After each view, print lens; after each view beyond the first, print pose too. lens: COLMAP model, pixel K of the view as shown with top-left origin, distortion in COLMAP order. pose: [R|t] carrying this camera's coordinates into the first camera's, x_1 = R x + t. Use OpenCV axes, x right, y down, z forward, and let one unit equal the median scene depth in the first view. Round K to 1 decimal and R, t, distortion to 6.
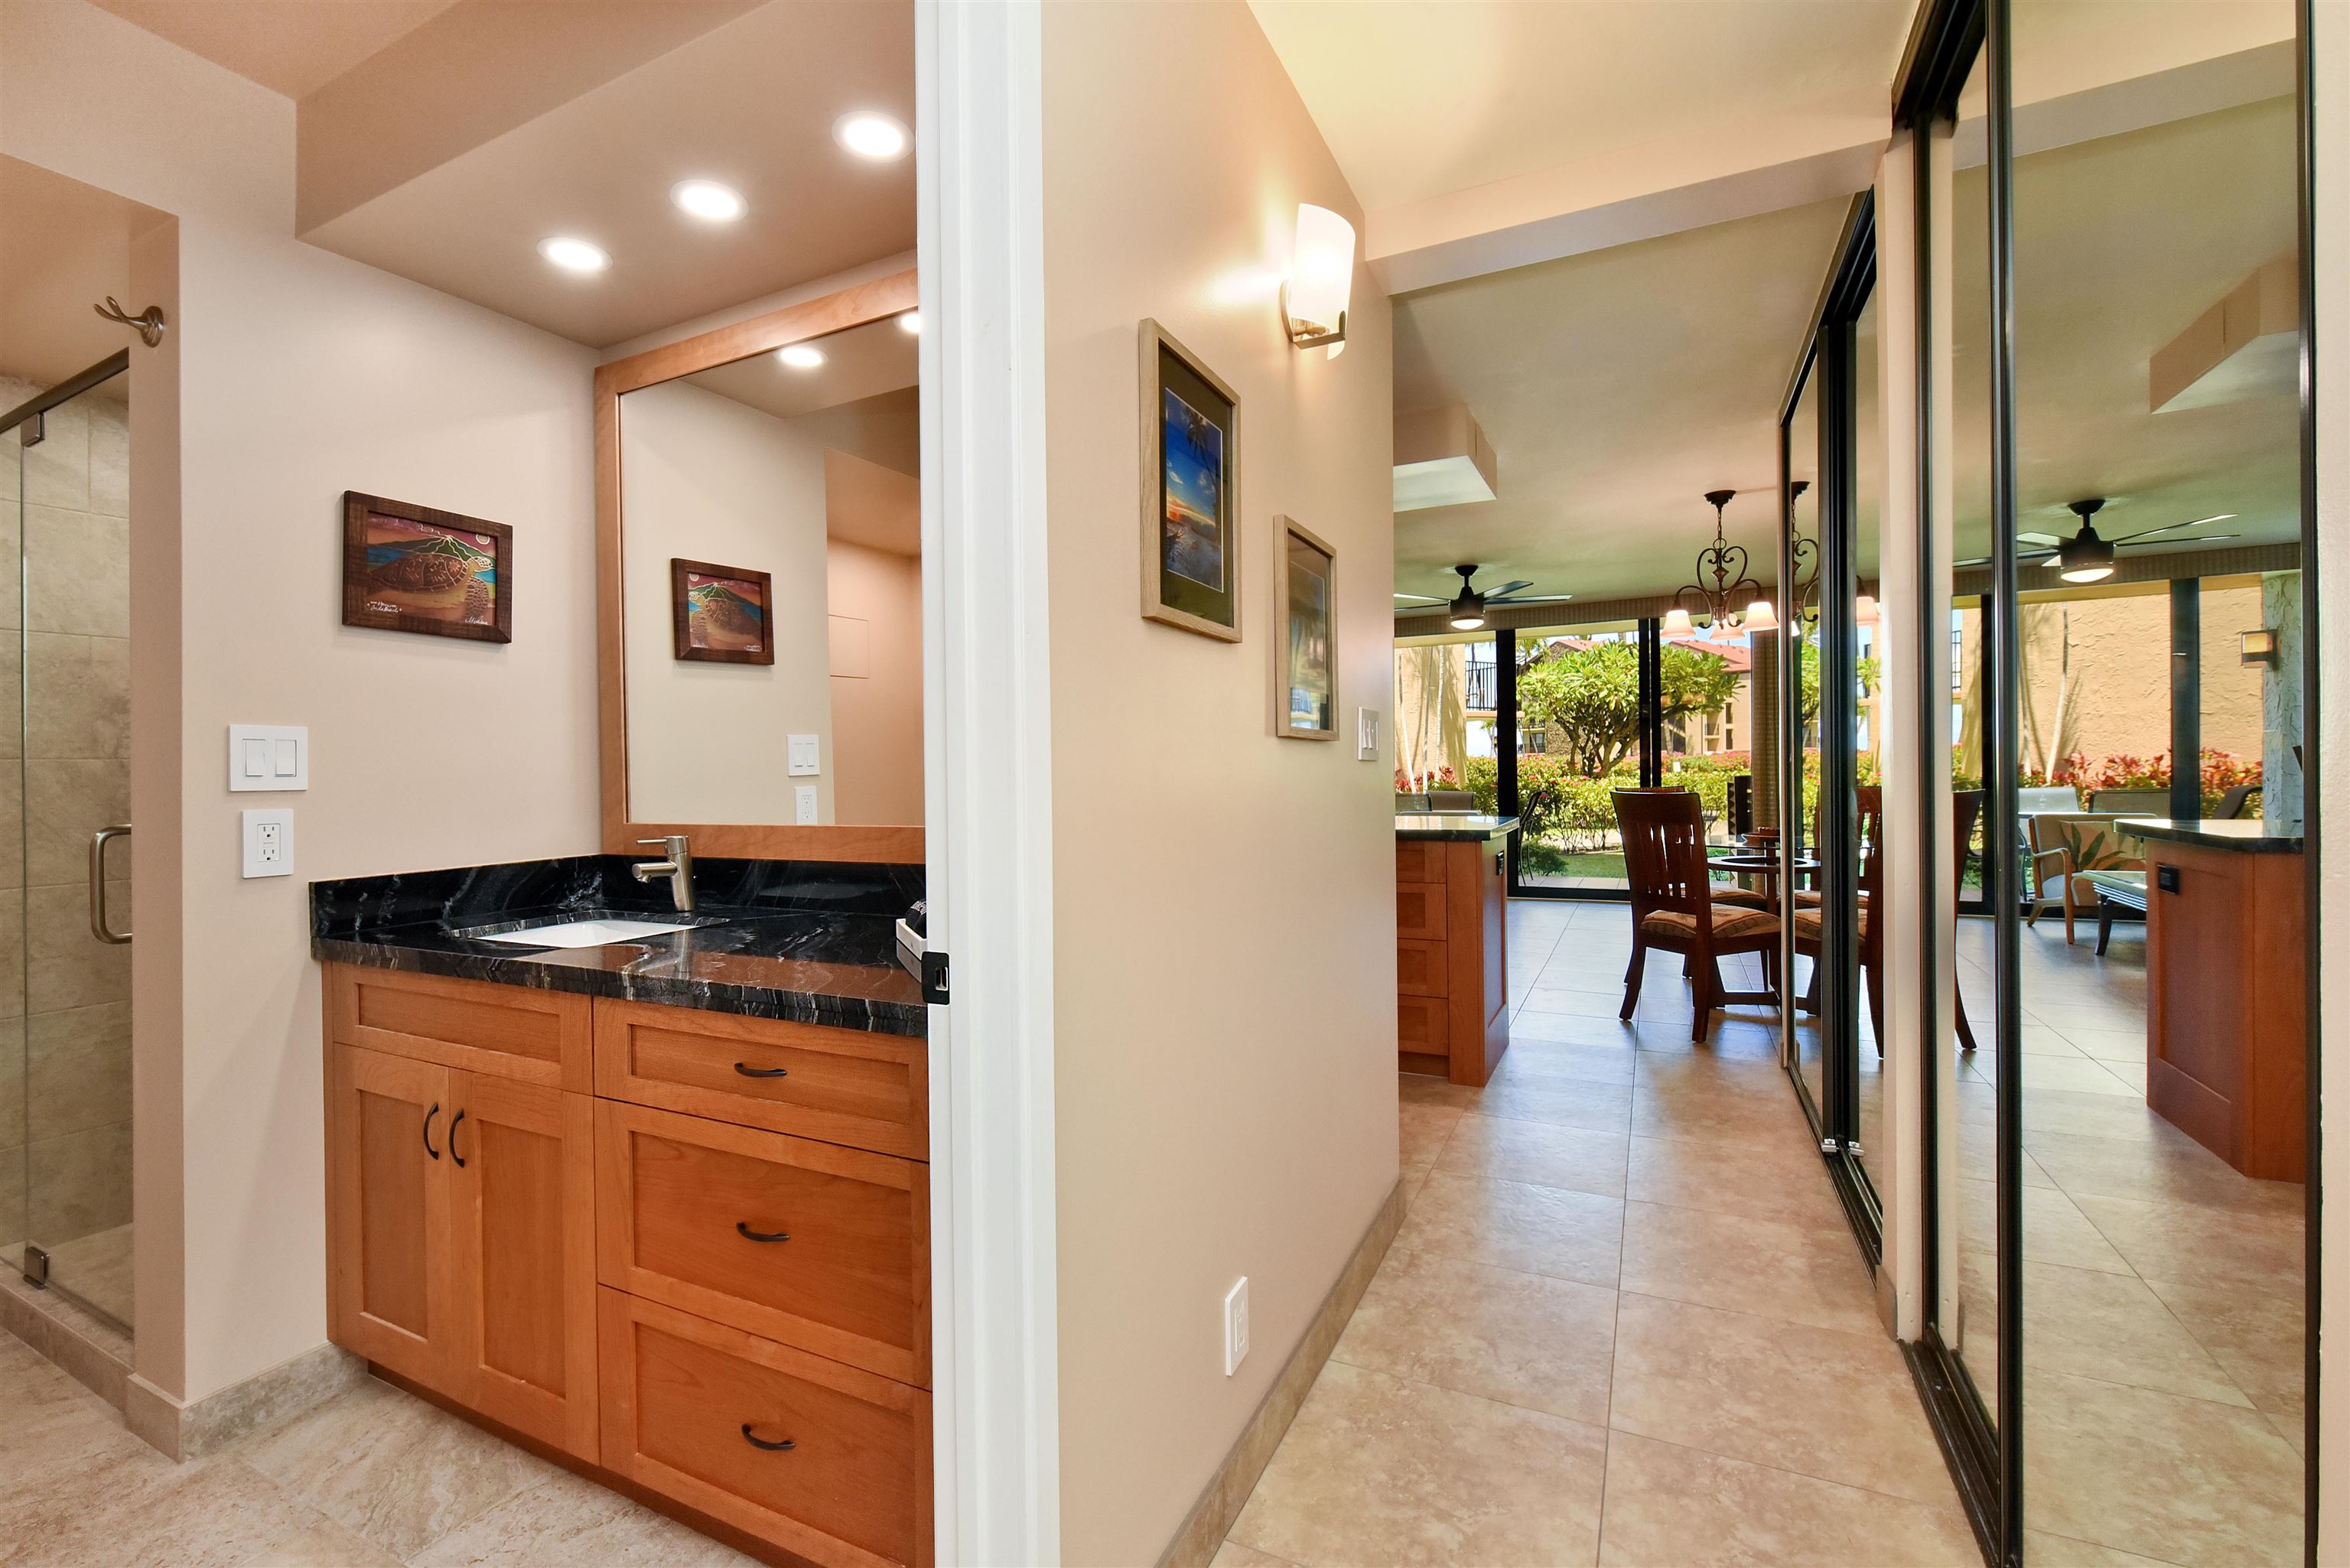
lens RADIAL K [[999.0, 0, 1168.5], [0, 999.0, 756.5], [0, 0, 1]] dist [0.000748, 0.000208]
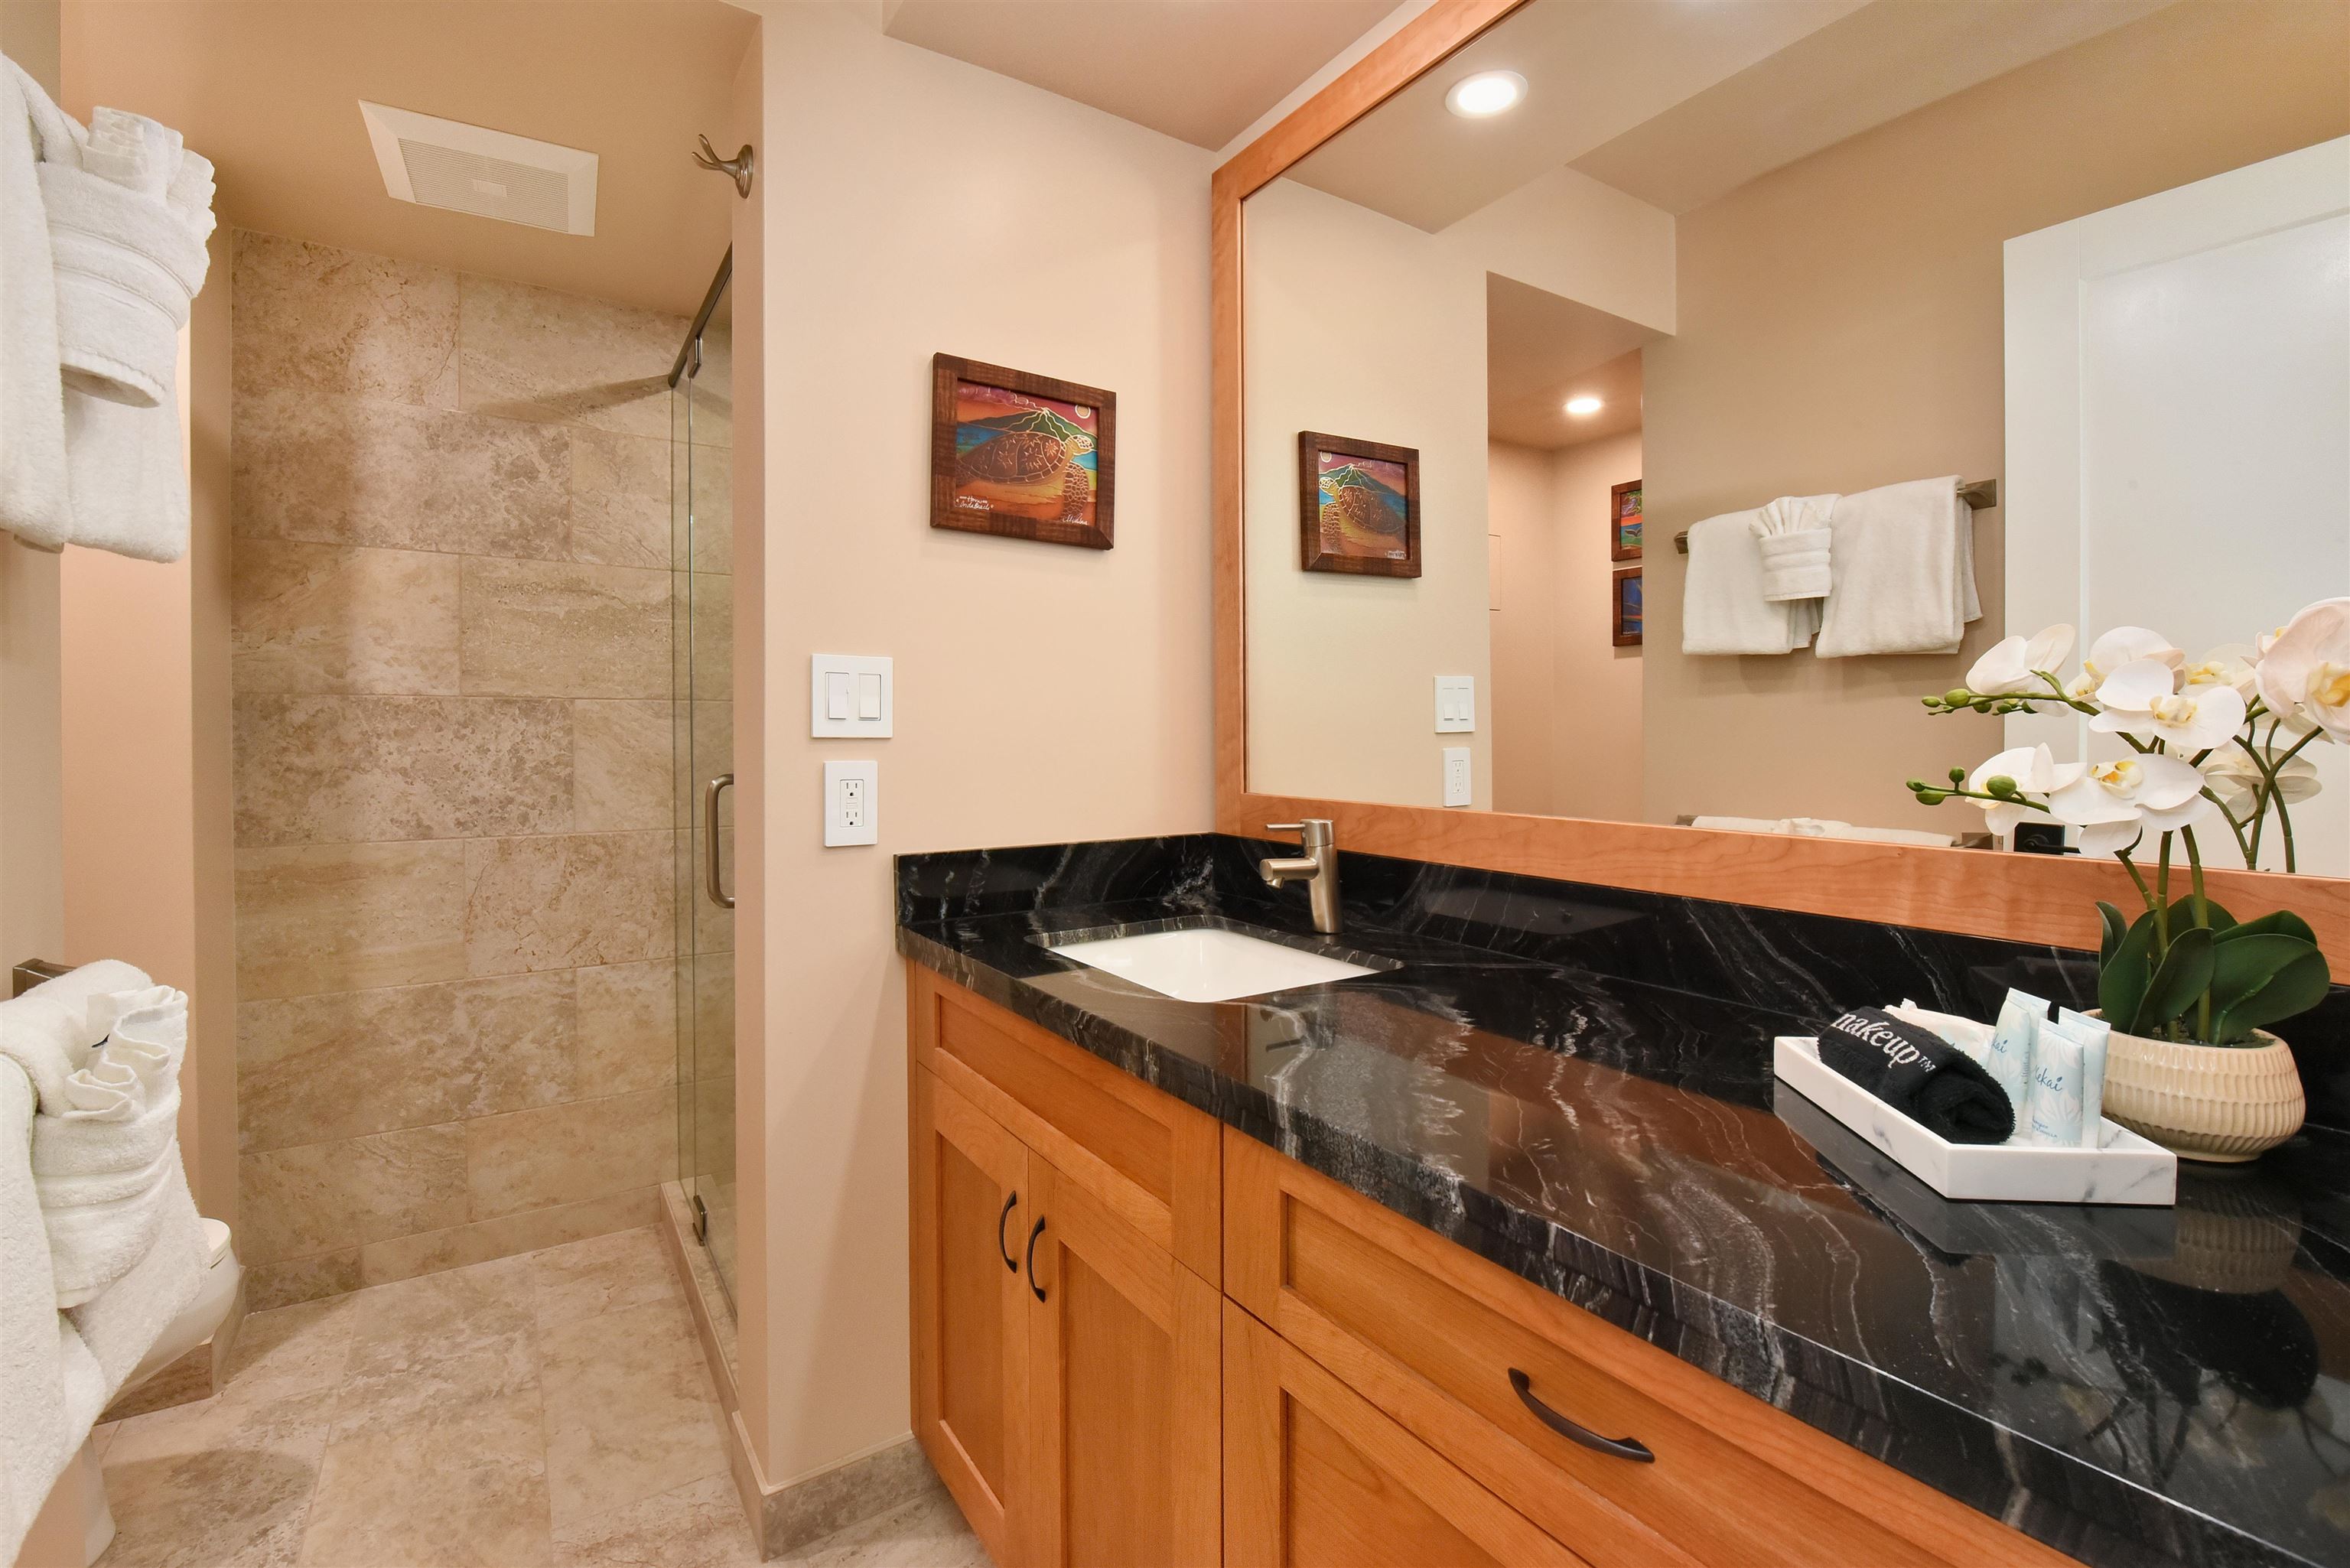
lens RADIAL K [[1058.8, 0, 1210.9], [0, 1058.8, 759.9], [0, 0, 1]] dist [-0.001774, -0.000288]
pose [[0.879705, 0.032398, -0.474414, -0.228593], [-0.012226, 0.998888, 0.045543, 0.009076], [0.475362, -0.034264, 0.879123, 0.358753]]
